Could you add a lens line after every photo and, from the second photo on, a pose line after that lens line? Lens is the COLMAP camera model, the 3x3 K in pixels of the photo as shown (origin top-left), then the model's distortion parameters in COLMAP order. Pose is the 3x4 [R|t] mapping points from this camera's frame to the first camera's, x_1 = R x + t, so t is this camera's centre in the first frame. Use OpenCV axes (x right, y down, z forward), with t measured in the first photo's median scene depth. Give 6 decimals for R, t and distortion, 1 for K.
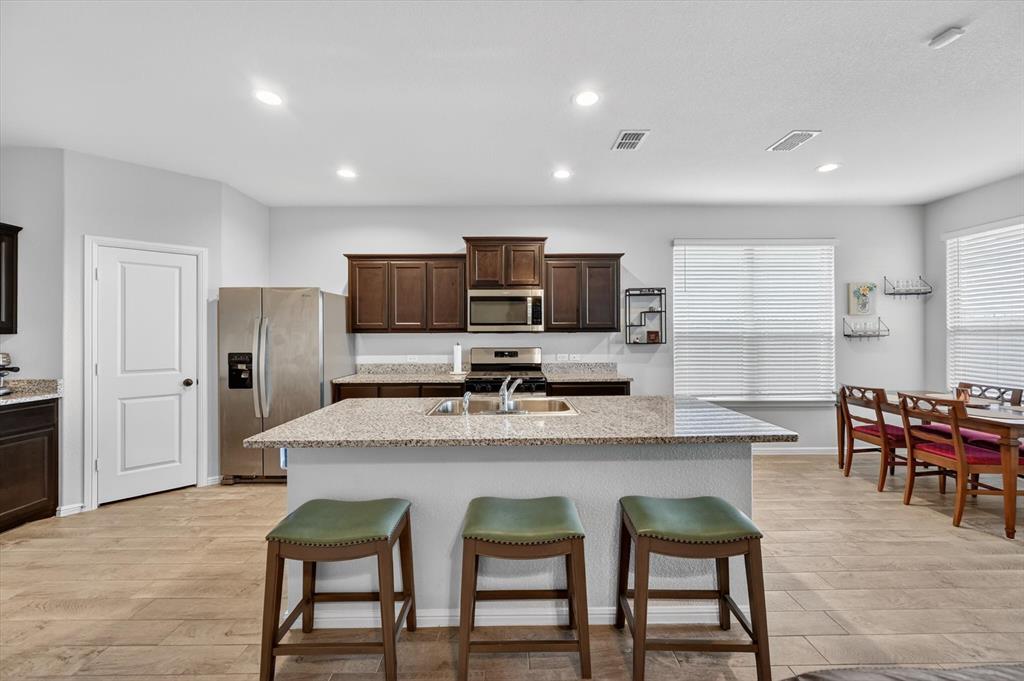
lens RADIAL K [[405.0, 0, 512.1], [0, 405.0, 333.1], [0, 0, 1]] dist [-0.000848, -0.000125]
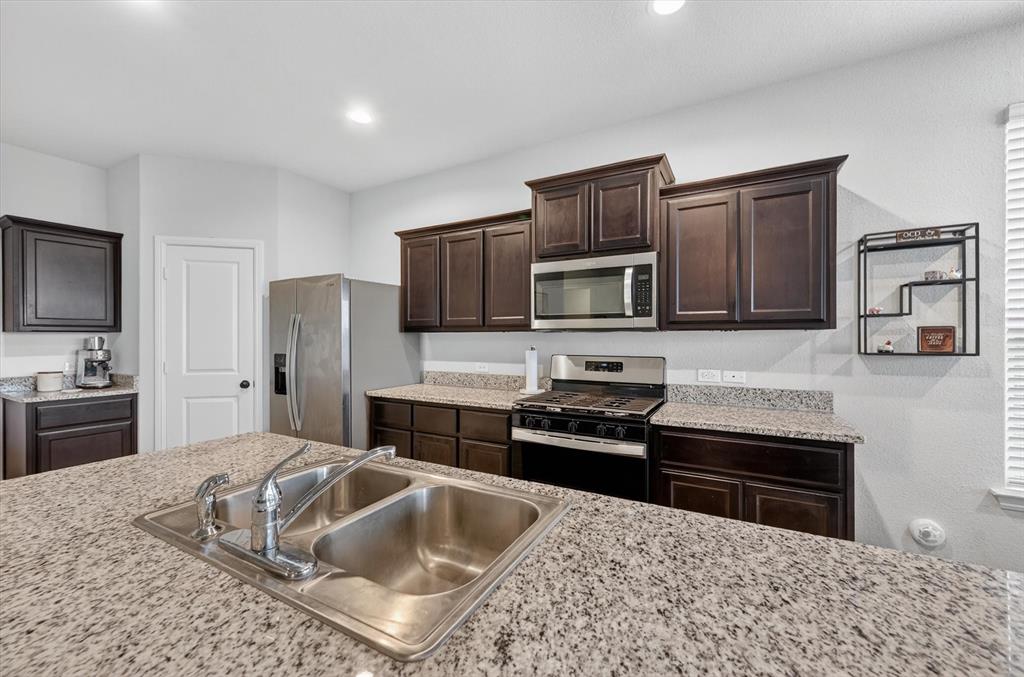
lens RADIAL K [[405.1, 0, 512.0], [0, 405.1, 338.5], [0, 0, 1]] dist [-0.000165, -0.000197]
pose [[0.870681, 0.005682, -0.491816, 0.173745], [-0.002138, 0.999968, 0.007767, 0.005916], [0.491844, -0.005711, 0.870665, 0.417133]]
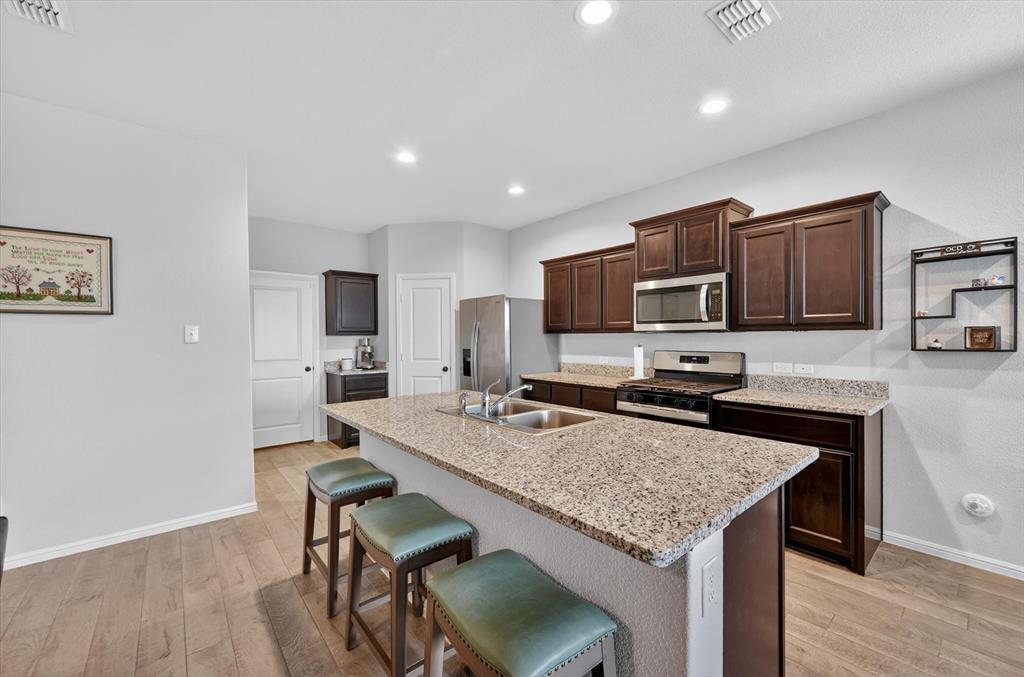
lens RADIAL K [[405.9, 0, 516.9], [0, 405.9, 340.8], [0, 0, 1]] dist [-0.000512, 0.000241]
pose [[0.643083, 0.008477, -0.765750, 0.386177], [0.005119, 0.999869, 0.015367, 0.002221], [0.765780, -0.013802, 0.642955, 0.238966]]
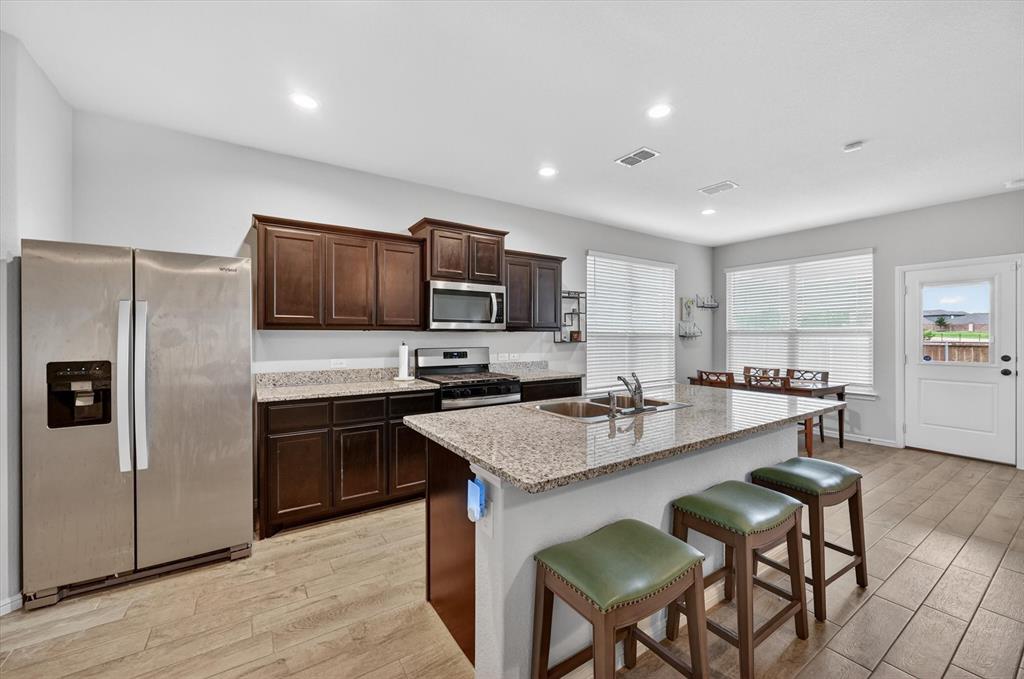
lens RADIAL K [[405.1, 0, 517.5], [0, 405.1, 336.4], [0, 0, 1]] dist [-0.000983, -0.000097]
pose [[0.833112, 0.003560, 0.553092, -0.417459], [-0.005647, 0.999982, 0.002069, 0.008956], [-0.553075, -0.004847, 0.833117, 0.180572]]
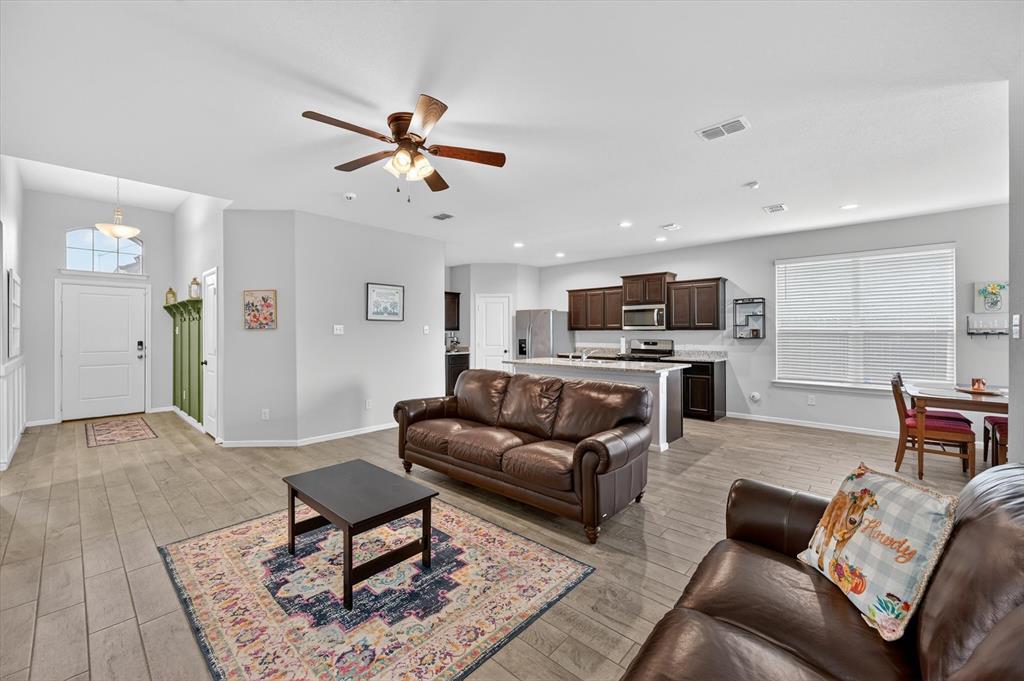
lens RADIAL K [[405.0, 0, 512.1], [0, 405.0, 333.1], [0, 0, 1]] dist [-0.000848, -0.000125]
pose [[0.731301, 0.005099, -0.682036, 0.728359], [-0.001153, 0.999980, 0.006240, 0.000522], [0.682054, -0.003777, 0.731292, -0.612130]]
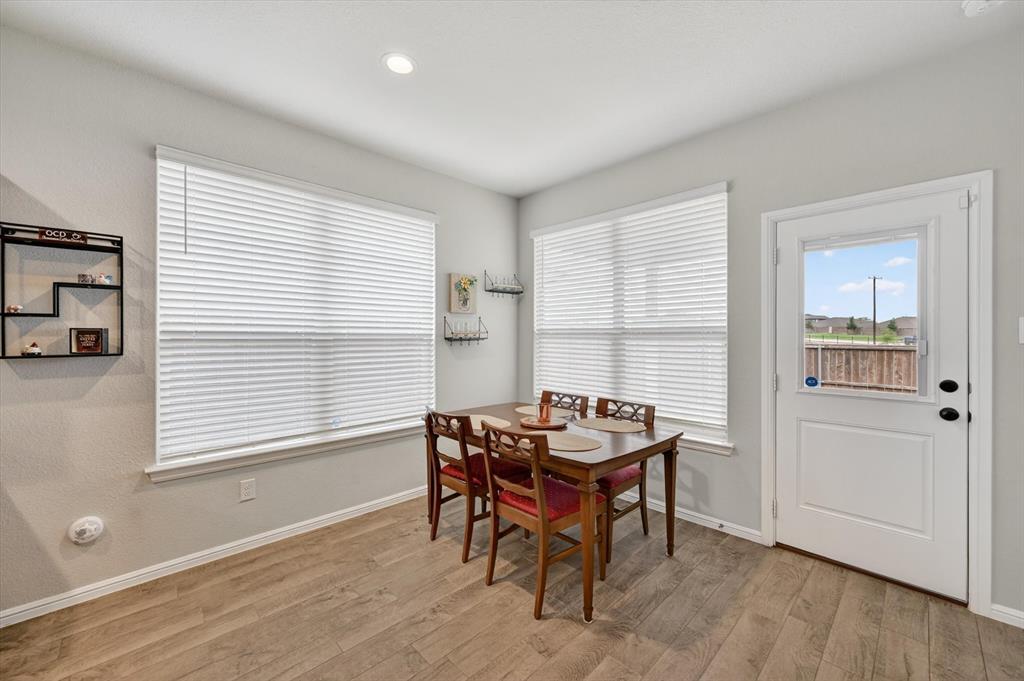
lens RADIAL K [[409.0, 0, 521.3], [0, 409.0, 337.4], [0, 0, 1]] dist [-0.000052, -0.000099]
pose [[0.709939, 0.003429, 0.704255, 0.393048], [-0.006279, 0.999979, 0.001461, 0.001569], [-0.704235, -0.005459, 0.709946, 0.353888]]
